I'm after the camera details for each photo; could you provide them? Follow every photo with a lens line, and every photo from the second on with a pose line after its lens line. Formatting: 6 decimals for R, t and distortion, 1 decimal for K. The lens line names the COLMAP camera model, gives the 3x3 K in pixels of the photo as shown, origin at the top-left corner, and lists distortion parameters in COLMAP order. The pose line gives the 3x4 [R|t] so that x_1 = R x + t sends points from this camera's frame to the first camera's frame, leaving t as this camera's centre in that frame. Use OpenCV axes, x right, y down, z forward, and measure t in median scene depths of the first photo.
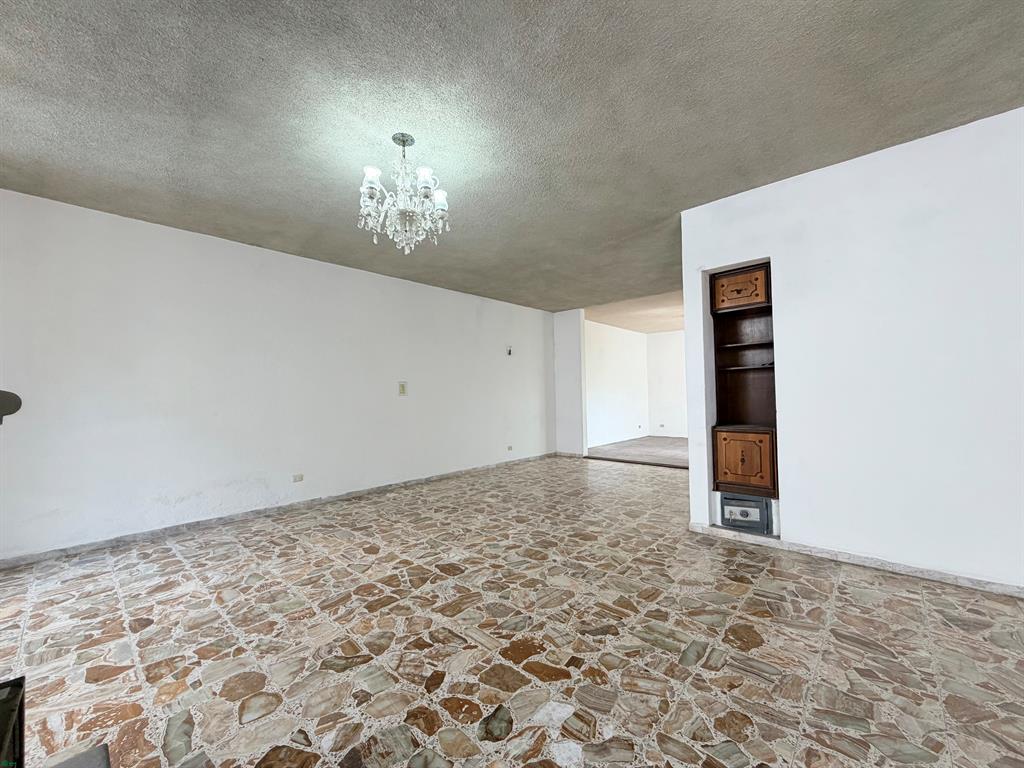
lens RADIAL K [[408.6, 0, 508.8], [0, 408.6, 383.6], [0, 0, 1]] dist [-0.000476, 0.000691]
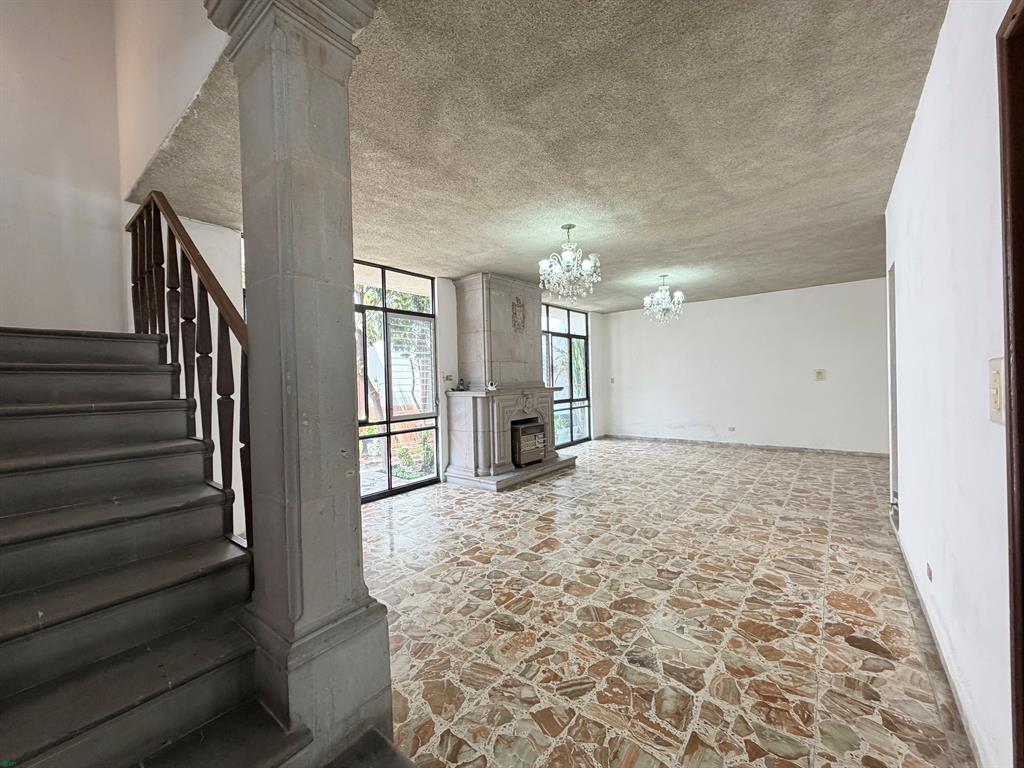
lens RADIAL K [[408.6, 0, 508.8], [0, 408.6, 383.6], [0, 0, 1]] dist [-0.000476, 0.000691]
pose [[0.066984, 0.026200, -0.997410, 1.930963], [0.050749, 0.998272, 0.029631, -0.096432], [0.996463, -0.052602, 0.065538, -0.057986]]
